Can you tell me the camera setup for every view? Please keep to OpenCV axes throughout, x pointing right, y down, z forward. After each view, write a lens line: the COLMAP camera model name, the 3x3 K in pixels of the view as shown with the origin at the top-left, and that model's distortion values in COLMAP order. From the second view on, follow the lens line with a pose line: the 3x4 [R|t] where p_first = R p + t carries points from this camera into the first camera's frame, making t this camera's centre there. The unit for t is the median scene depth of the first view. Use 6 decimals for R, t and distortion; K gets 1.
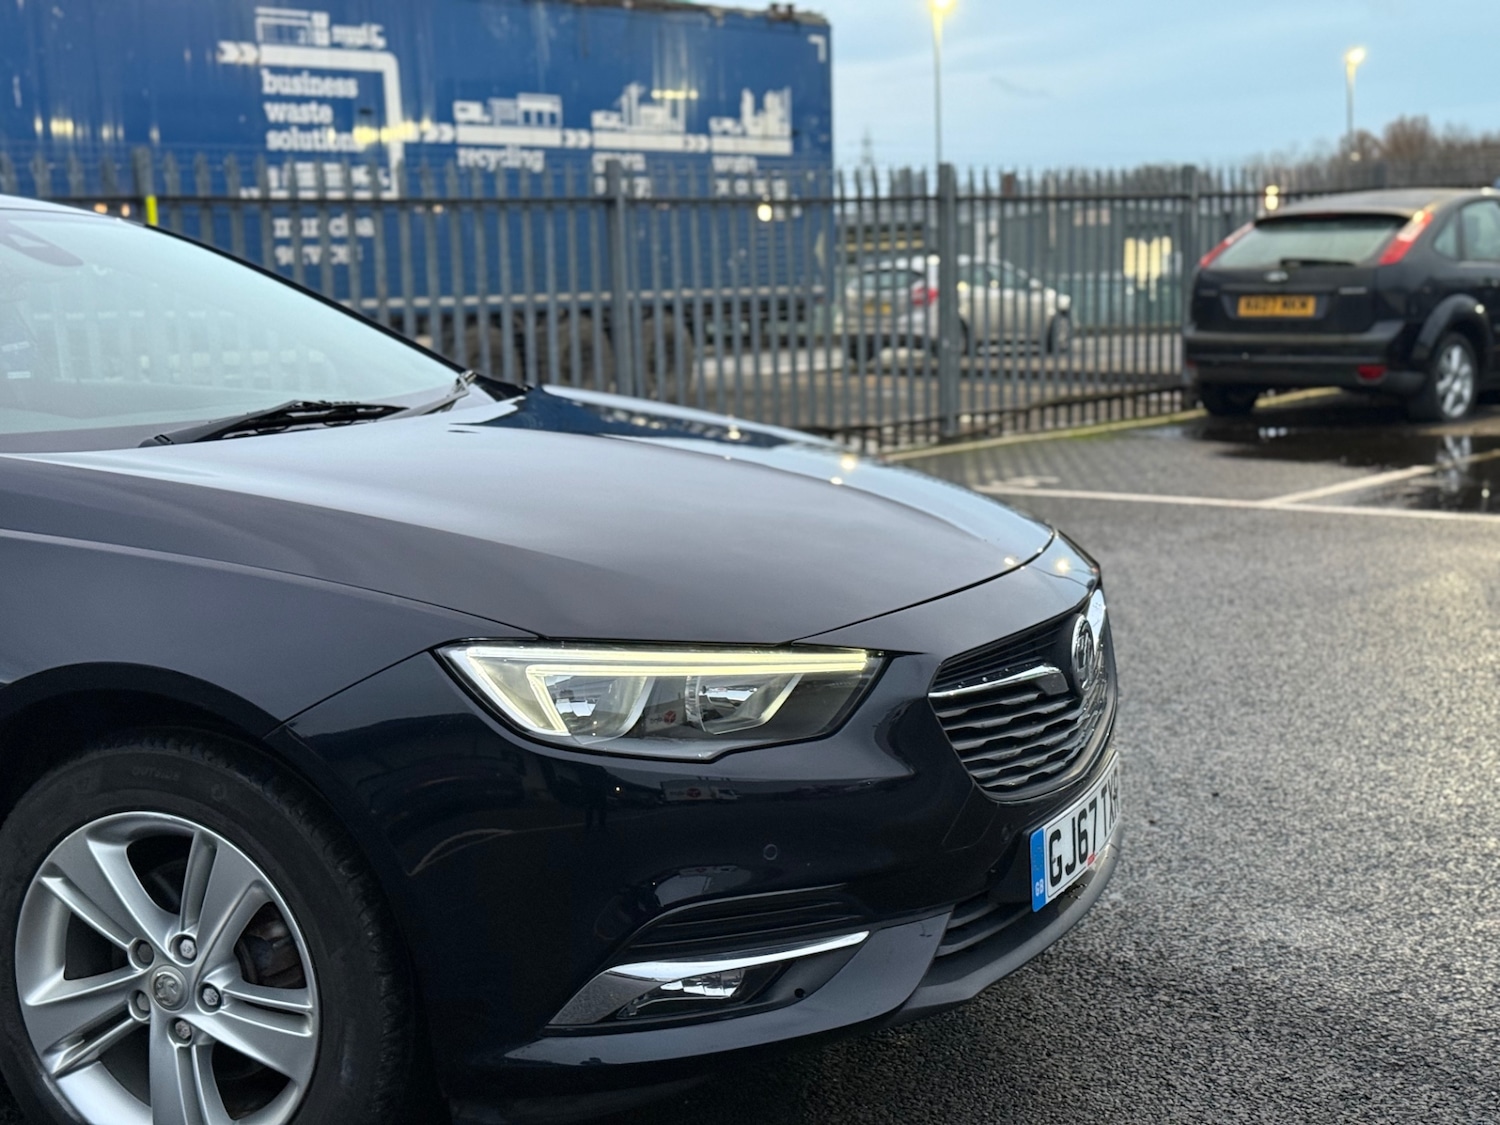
lens RADIAL K [[2046.4, 0, 723.5], [0, 2046.4, 620.2], [0, 0, 1]] dist [0.094906, 0.000000]
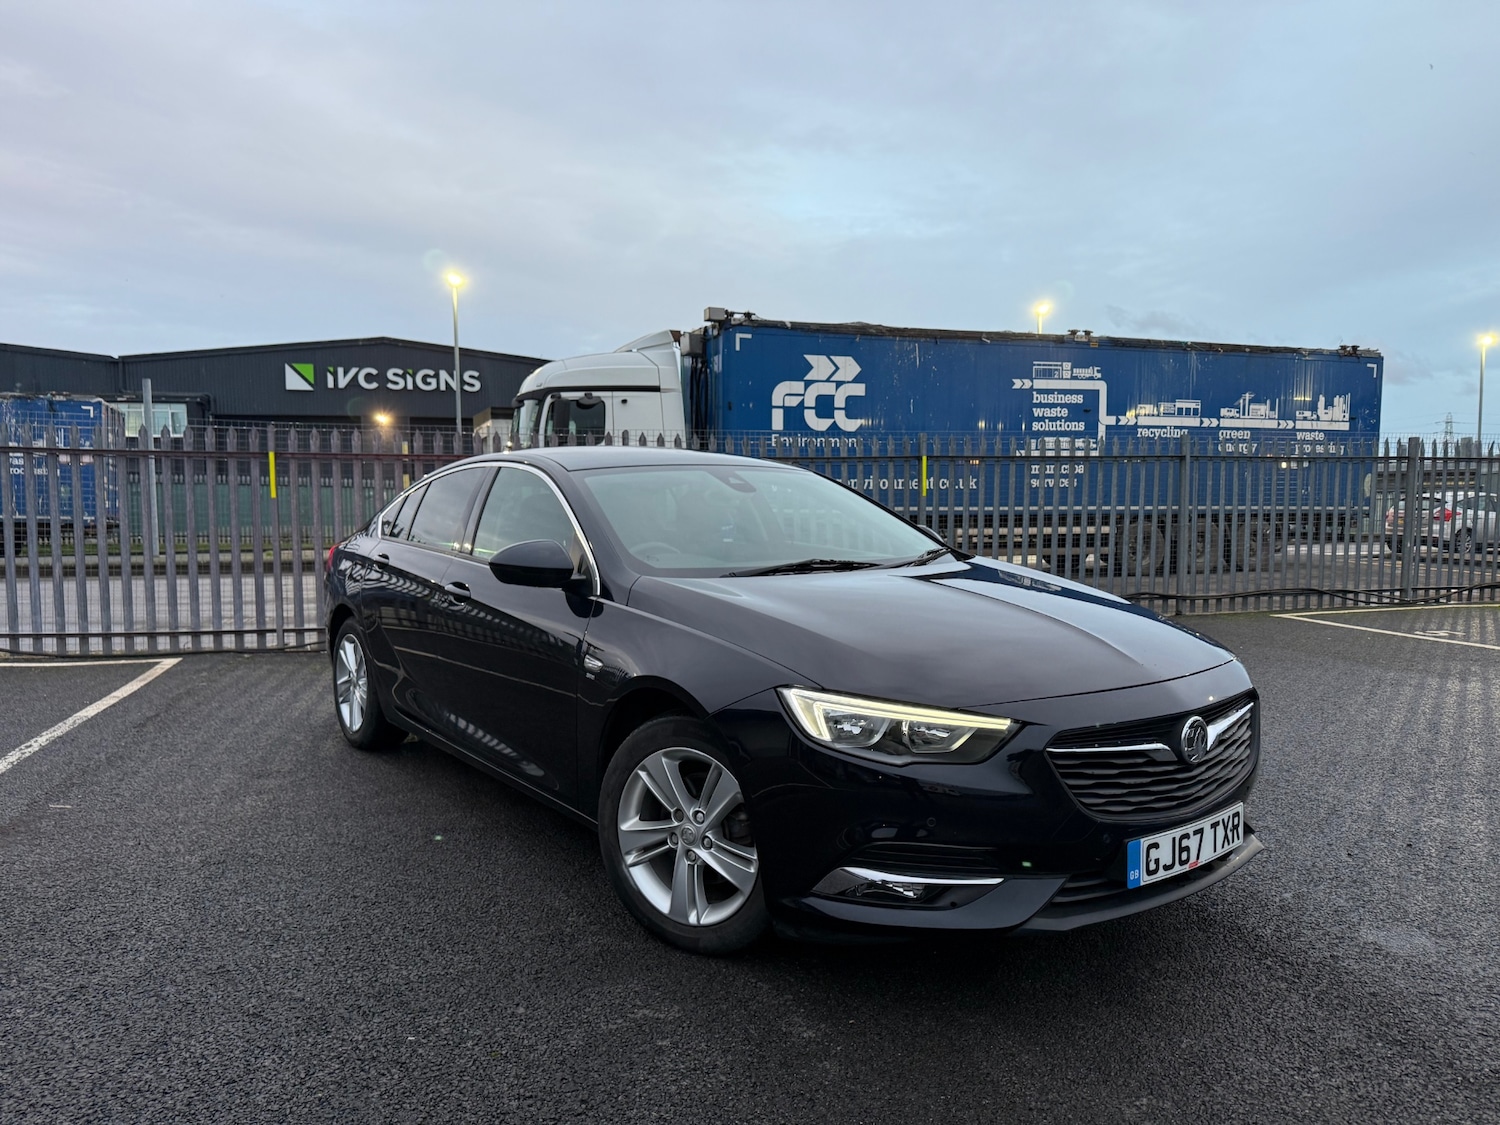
lens RADIAL K [[1033.5, 0, 750.2], [0, 1033.5, 590.6], [0, 0, 1]] dist [0.040607, -0.046879]
pose [[0.869722, 0.074209, -0.487930, 0.246903], [-0.107853, 0.993314, -0.041173, -0.027495], [0.481612, 0.088433, 0.871911, 0.080497]]
